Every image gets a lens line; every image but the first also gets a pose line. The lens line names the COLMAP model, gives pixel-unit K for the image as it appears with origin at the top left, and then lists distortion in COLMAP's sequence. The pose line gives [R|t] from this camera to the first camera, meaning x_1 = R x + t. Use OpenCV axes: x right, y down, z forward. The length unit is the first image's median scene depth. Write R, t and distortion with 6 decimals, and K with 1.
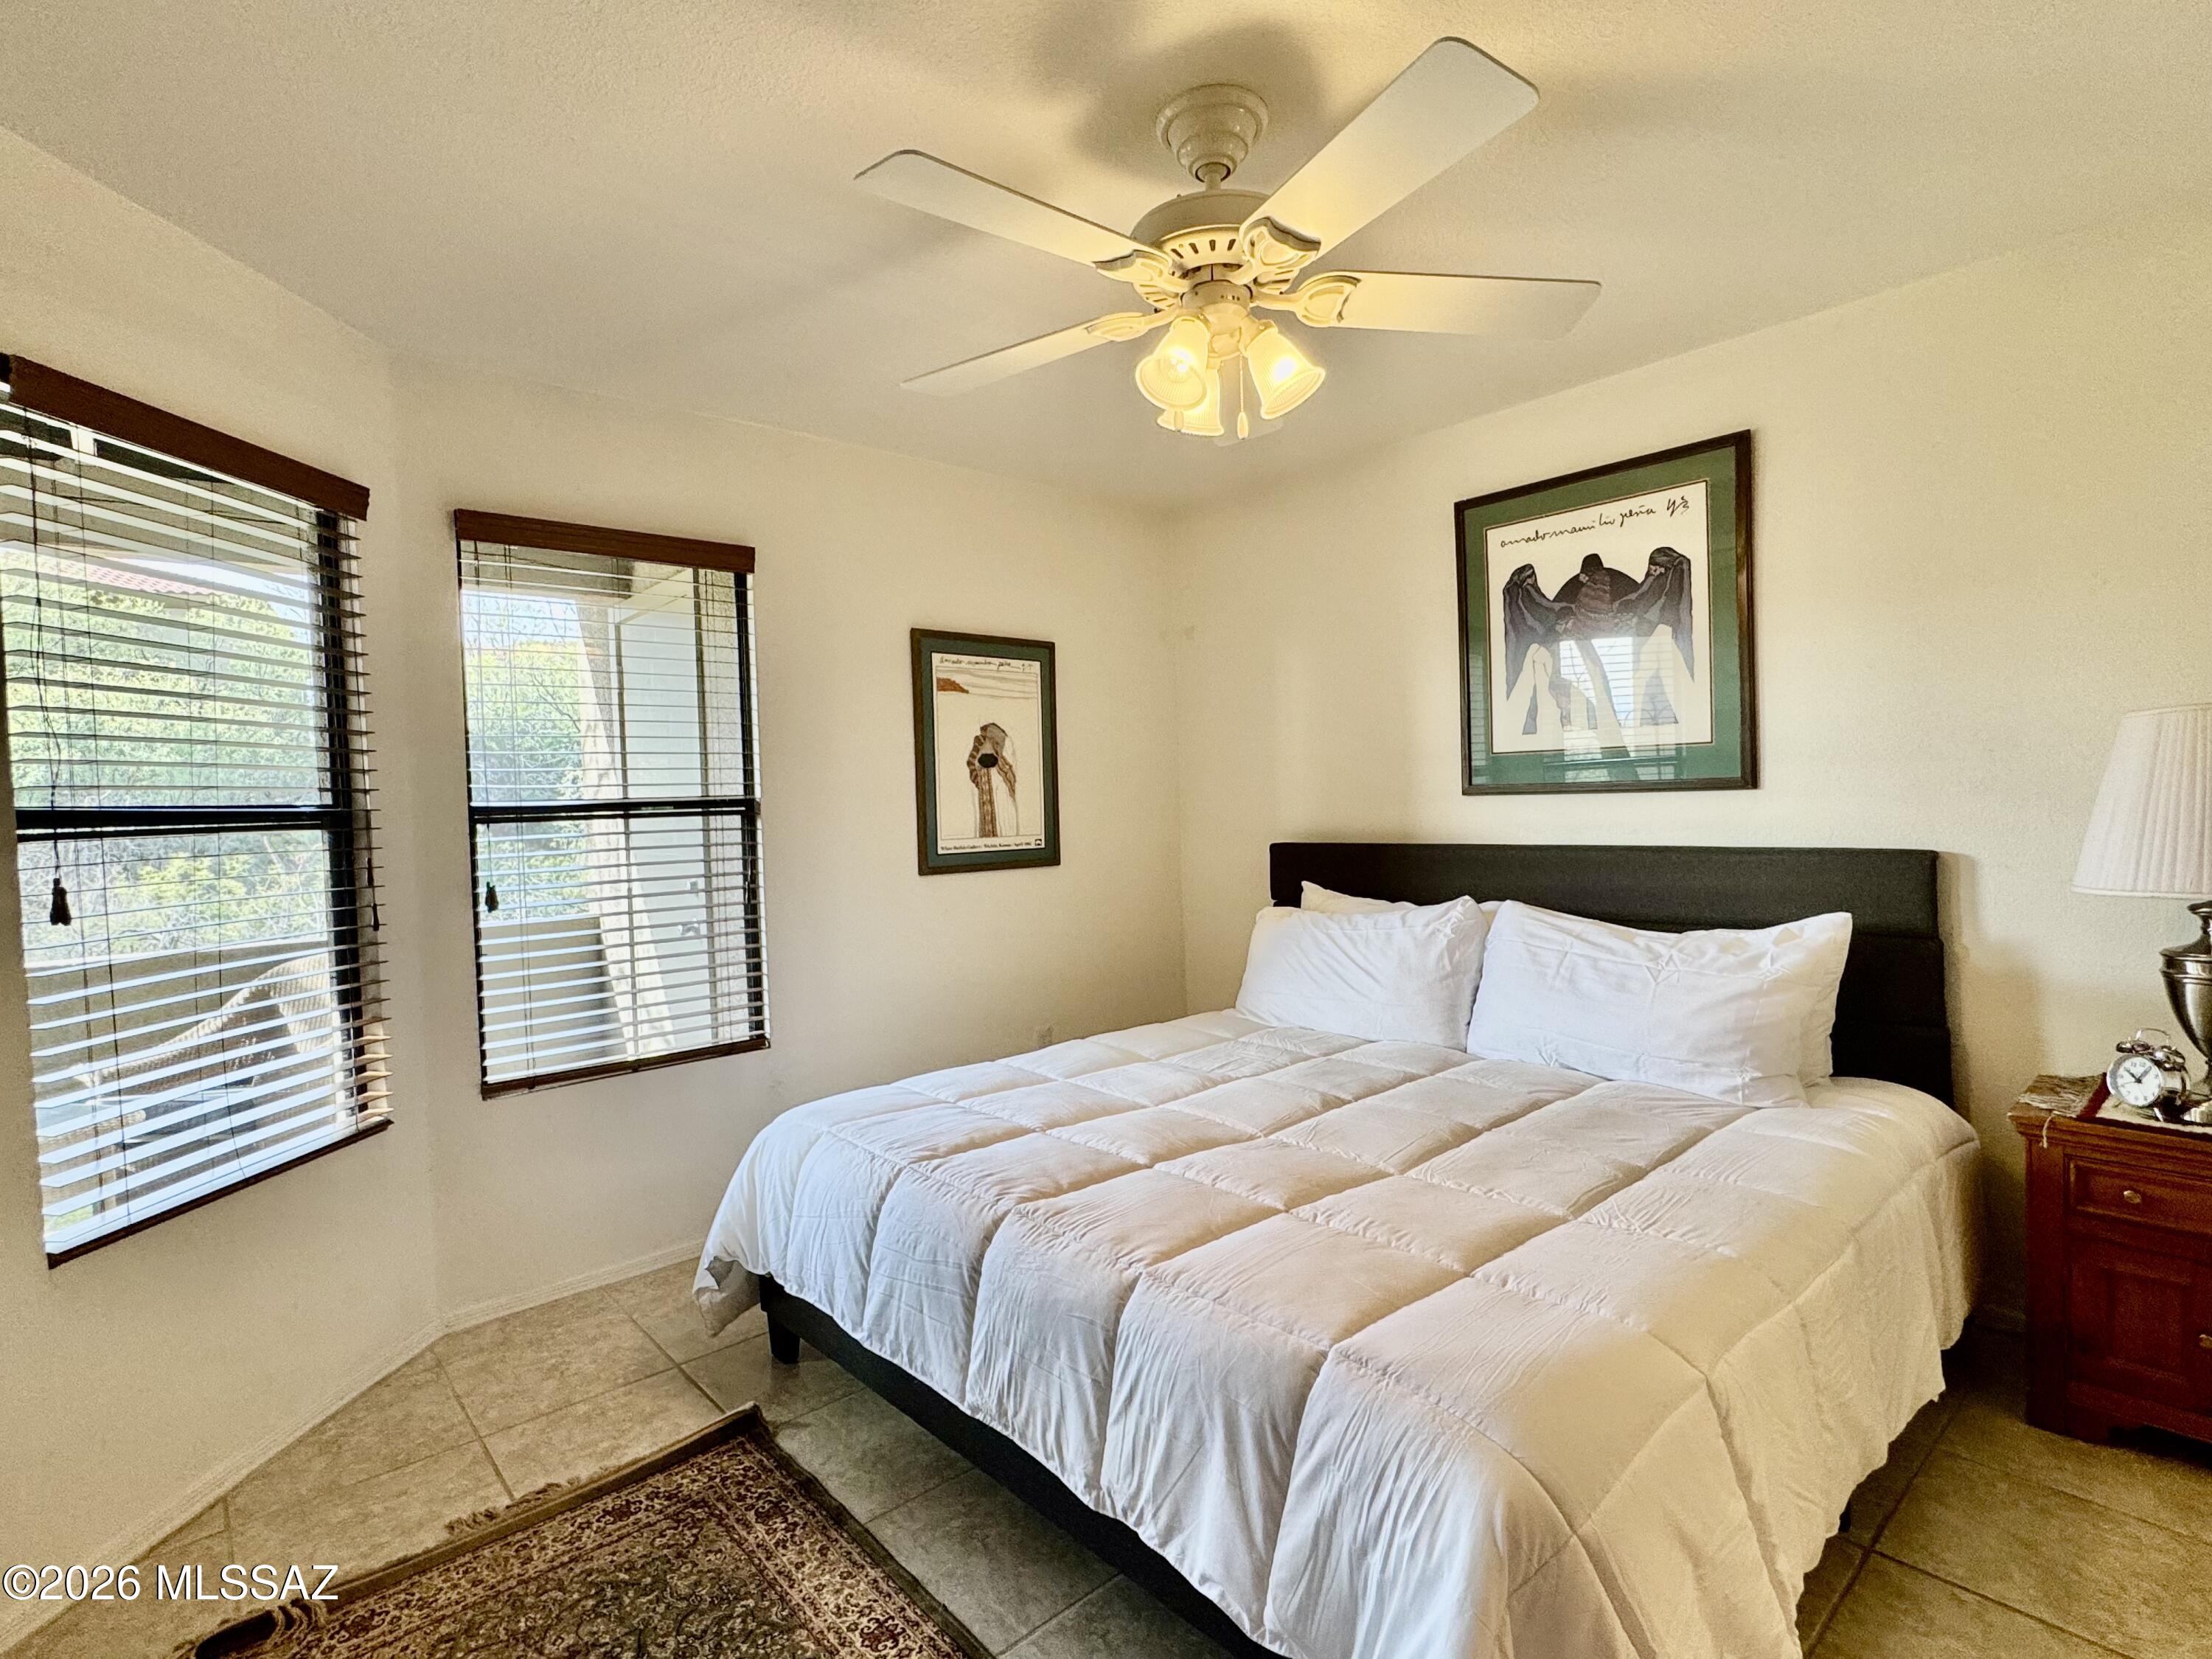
lens RADIAL K [[1090.6, 0, 1111.2], [0, 1090.6, 824.6], [0, 0, 1]] dist [0.002957, -0.000346]
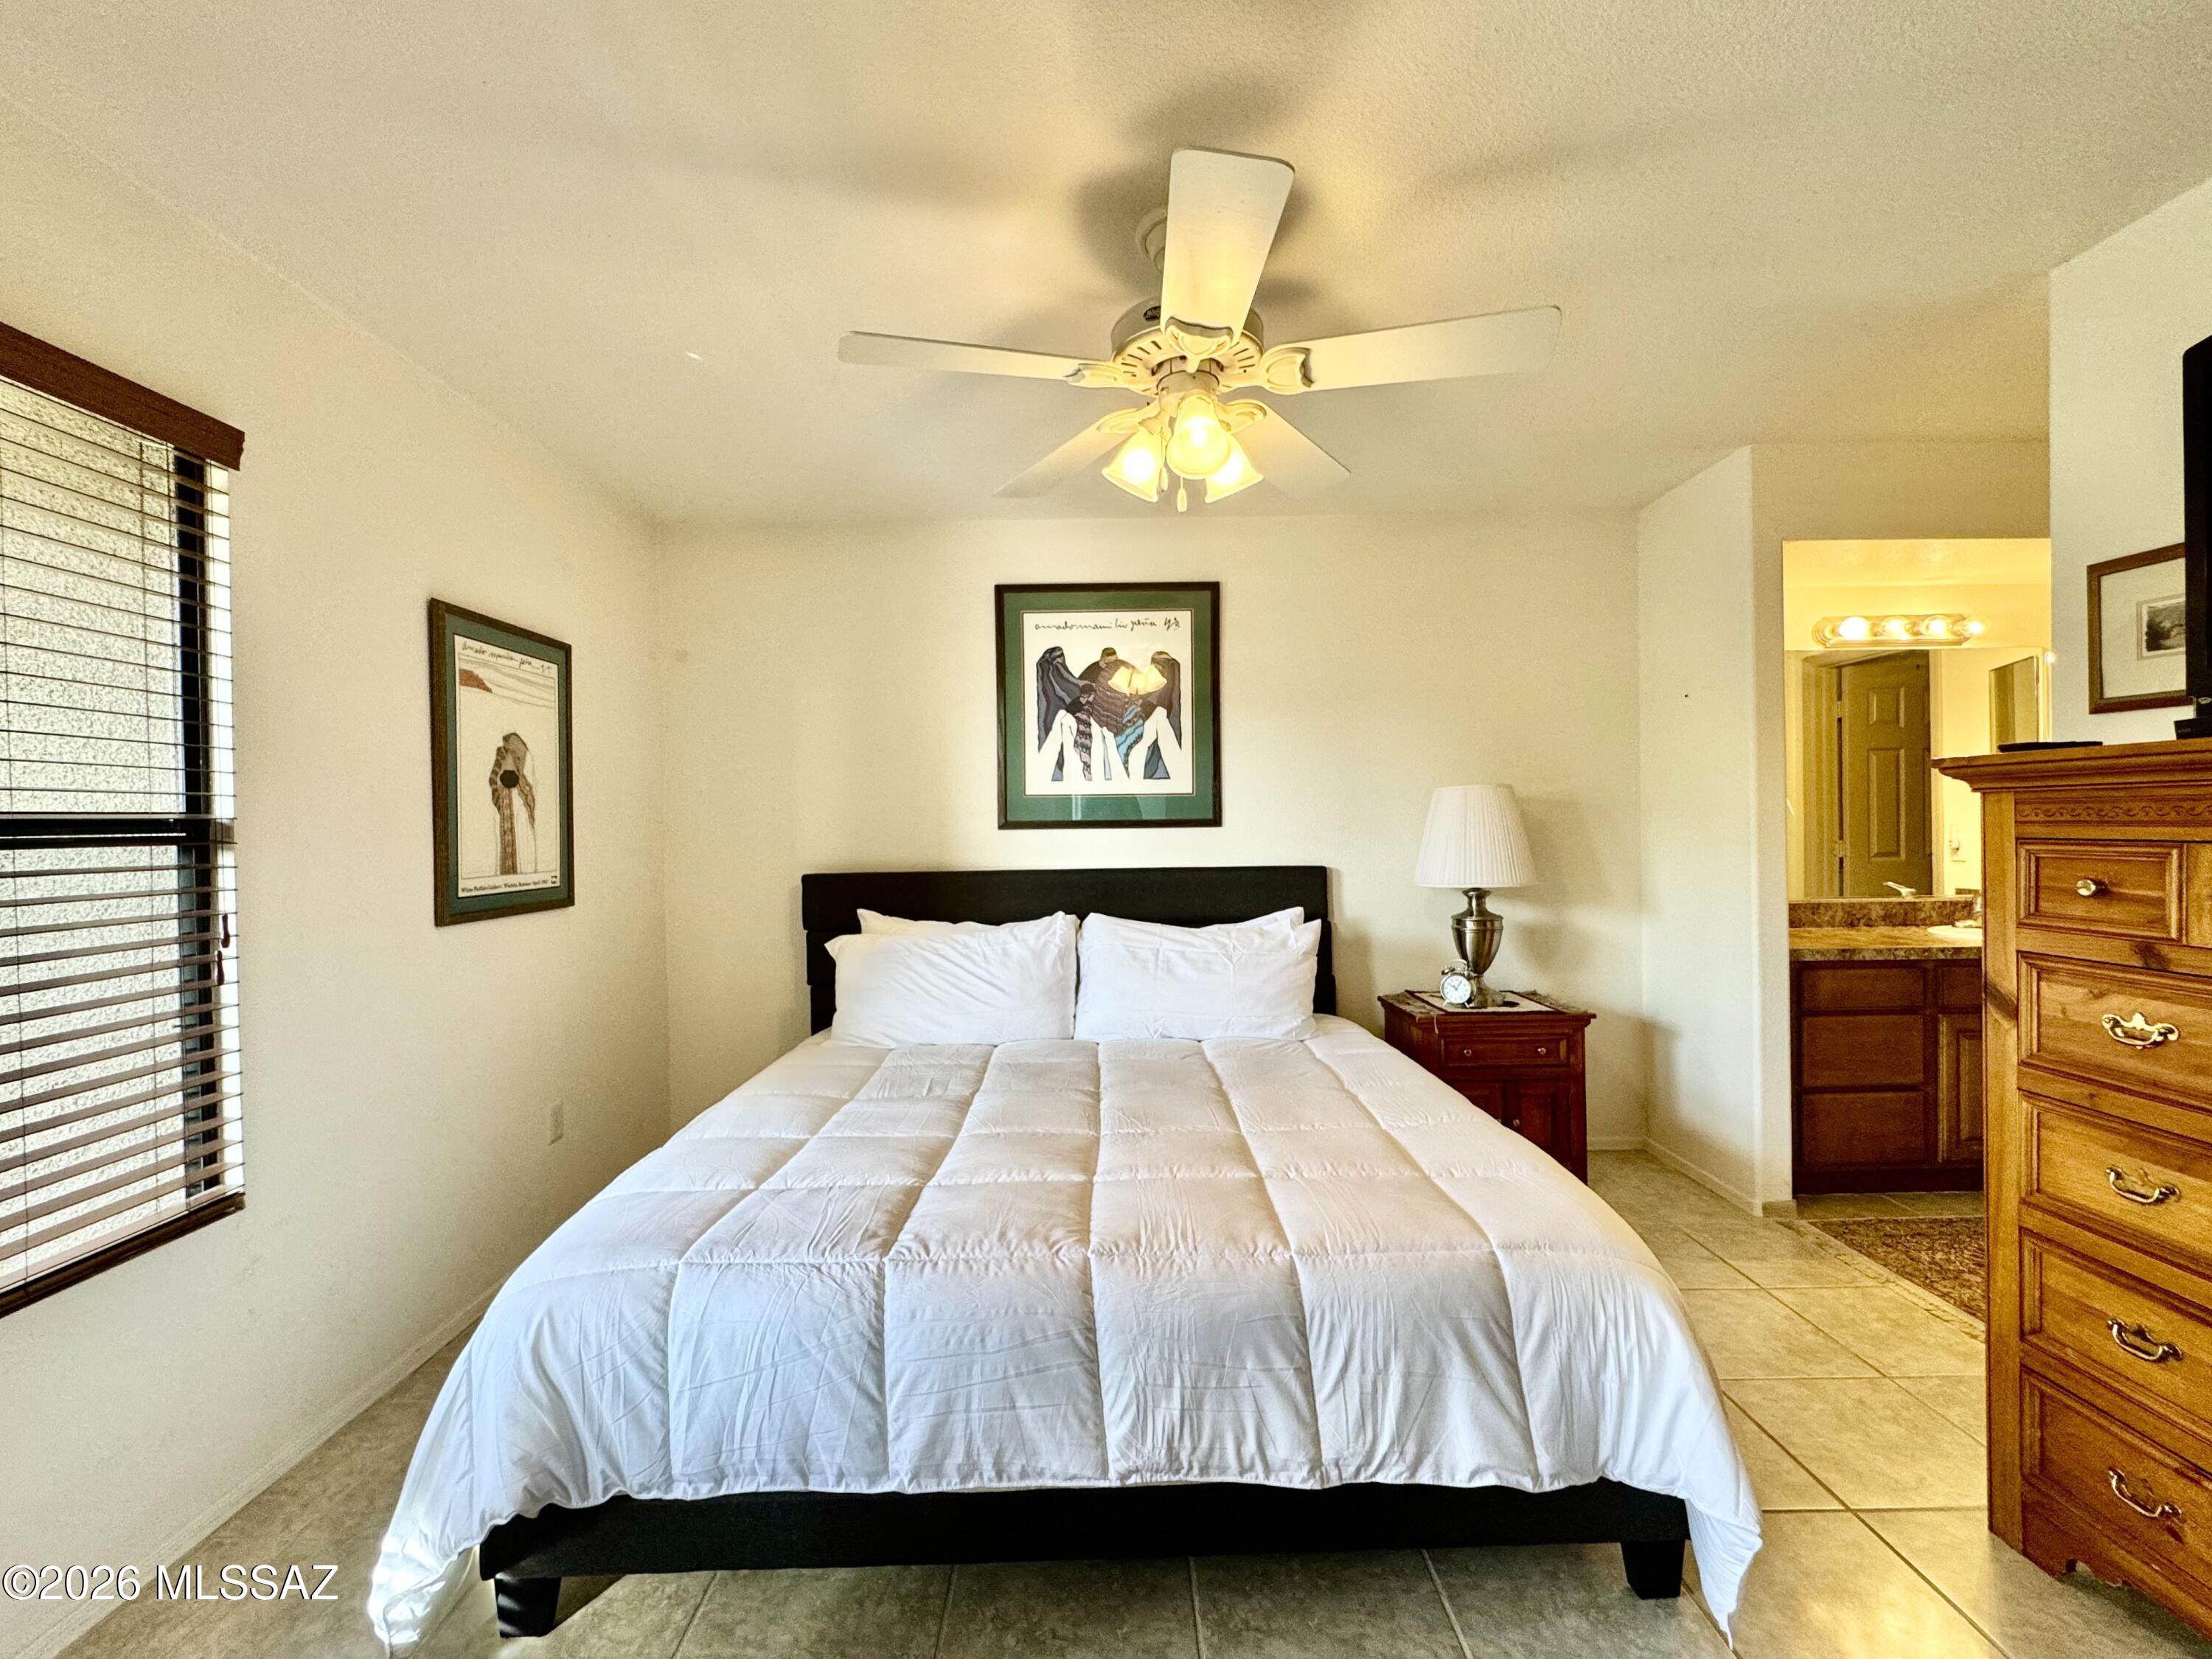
lens RADIAL K [[936.0, 0, 1117.7], [0, 936.0, 829.6], [0, 0, 1]] dist [-0.002829, -0.000500]
pose [[0.661177, 0.013586, 0.750107, -0.378242], [0.012727, 0.999489, -0.029321, 0.005110], [-0.750122, 0.028933, 0.660666, 0.239380]]
